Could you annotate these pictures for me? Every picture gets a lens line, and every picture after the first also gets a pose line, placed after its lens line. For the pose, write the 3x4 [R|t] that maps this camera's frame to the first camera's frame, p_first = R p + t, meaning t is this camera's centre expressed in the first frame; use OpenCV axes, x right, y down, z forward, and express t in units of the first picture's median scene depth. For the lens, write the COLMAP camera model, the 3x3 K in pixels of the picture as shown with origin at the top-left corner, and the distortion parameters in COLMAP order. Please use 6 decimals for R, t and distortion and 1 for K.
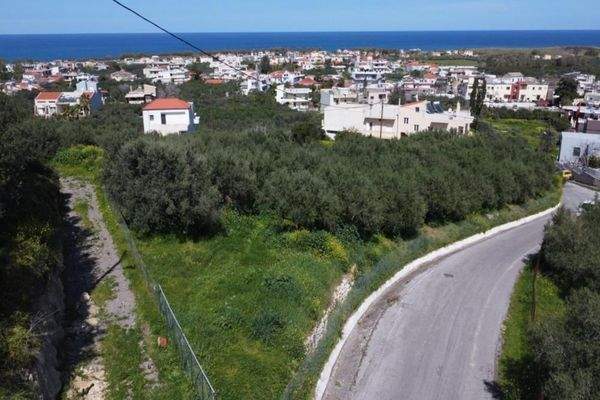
lens RADIAL K [[472.0, 0, 302.2], [0, 472.0, 166.7], [0, 0, 1]] dist [0.003671, -0.004311]
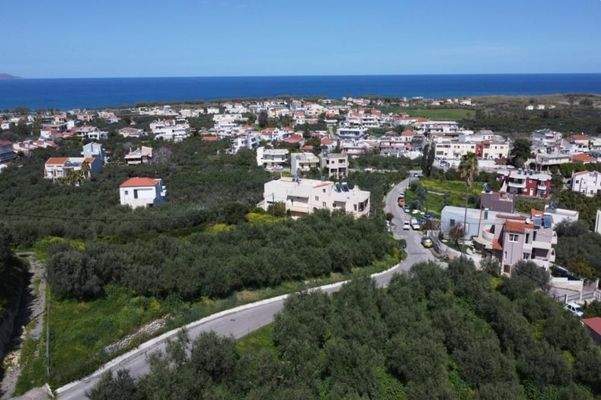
lens RADIAL K [[472.8, 0, 301.8], [0, 472.8, 177.9], [0, 0, 1]] dist [0.003671, -0.004311]
pose [[0.999452, 0.002081, -0.033031, 0.090128], [-0.004144, 0.998035, -0.062526, -0.029654], [0.032836, 0.062629, 0.997497, -0.122214]]
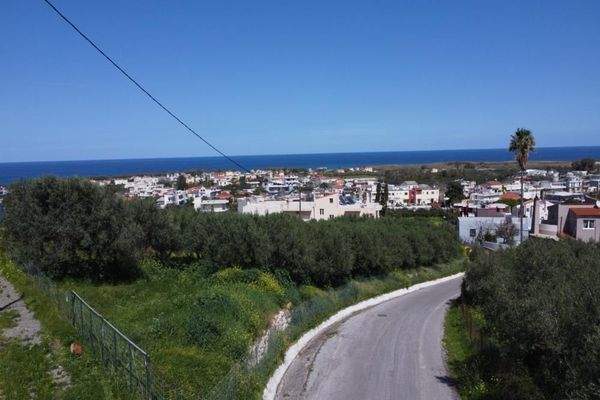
lens RADIAL K [[452.8, 0, 303.1], [0, 452.8, 197.6], [0, 0, 1]] dist [0.005842, -0.011994]
pose [[0.982073, -0.037776, 0.184679, -0.002999], [0.071299, 0.981370, -0.178408, 0.020188], [-0.174499, 0.188377, 0.966470, 0.007953]]
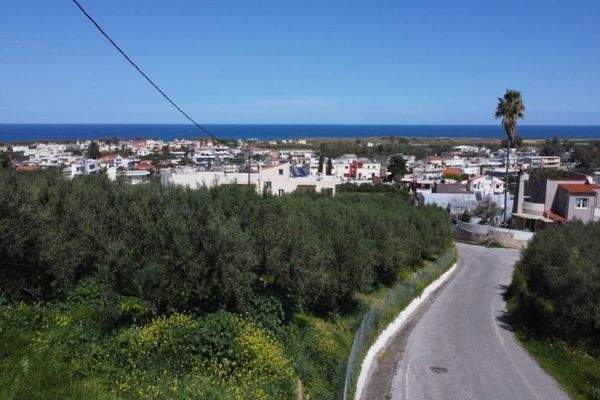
lens RADIAL K [[472.0, 0, 304.5], [0, 472.0, 191.2], [0, 0, 1]] dist [0.003671, -0.004311]
pose [[0.942402, -0.036745, 0.332458, -0.002774], [0.082673, 0.988697, -0.125072, 0.010778], [-0.324105, 0.145353, 0.934788, 0.069650]]
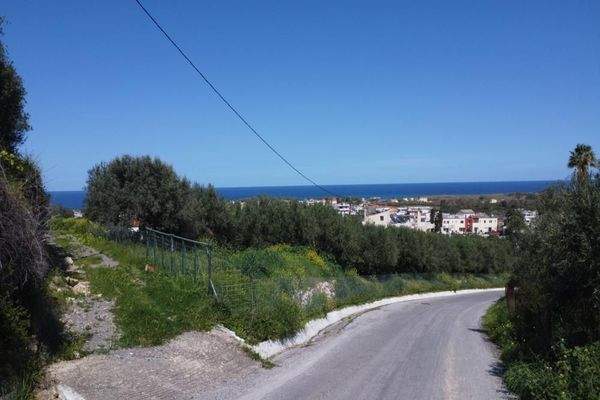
lens RADIAL K [[452.8, 0, 302.4], [0, 452.8, 206.7], [0, 0, 1]] dist [0.005842, -0.011994]
pose [[0.997469, -0.017392, 0.068942, -0.002857], [0.032919, 0.972403, -0.230973, 0.034138], [-0.063022, 0.232658, 0.970514, 0.001866]]
